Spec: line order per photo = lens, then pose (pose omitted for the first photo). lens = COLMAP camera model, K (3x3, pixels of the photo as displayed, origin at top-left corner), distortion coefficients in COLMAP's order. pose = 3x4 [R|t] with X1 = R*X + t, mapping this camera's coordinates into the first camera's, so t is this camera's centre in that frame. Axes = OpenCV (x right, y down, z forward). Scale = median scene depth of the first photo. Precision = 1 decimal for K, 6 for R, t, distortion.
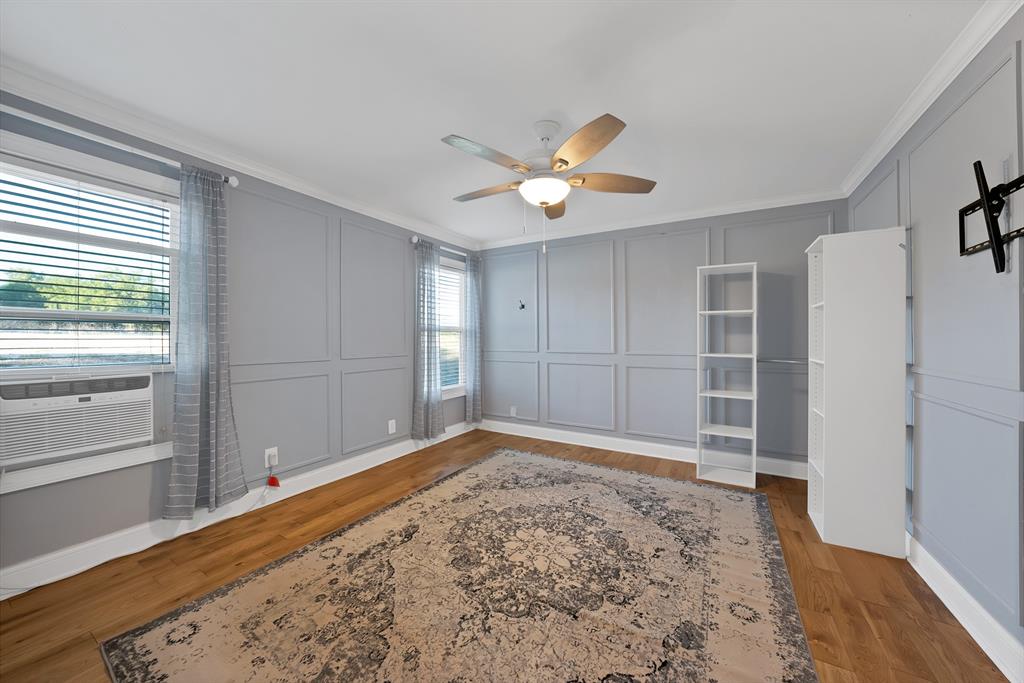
lens RADIAL K [[368.2, 0, 507.7], [0, 368.2, 336.1], [0, 0, 1]] dist [-0.009451, 0.000222]
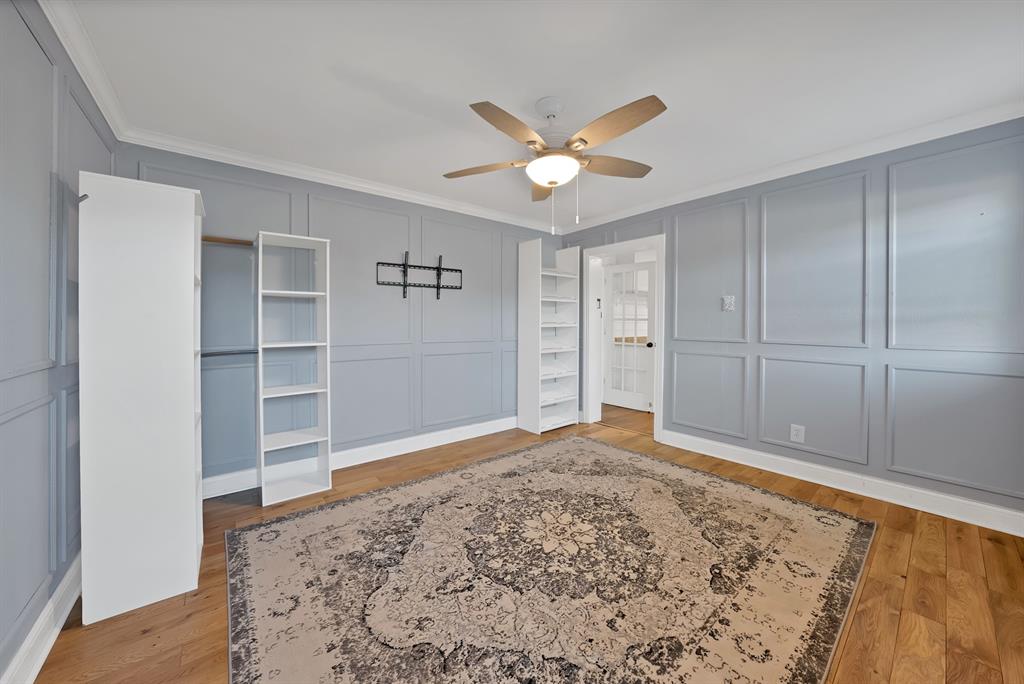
lens RADIAL K [[368.2, 0, 506.3], [0, 368.2, 328.6], [0, 0, 1]] dist [-0.009451, 0.000222]
pose [[-0.935397, -0.003448, 0.353582, -0.126783], [-0.000971, 0.999974, 0.007181, 0.012783], [-0.353598, 0.006374, -0.935376, 1.935141]]
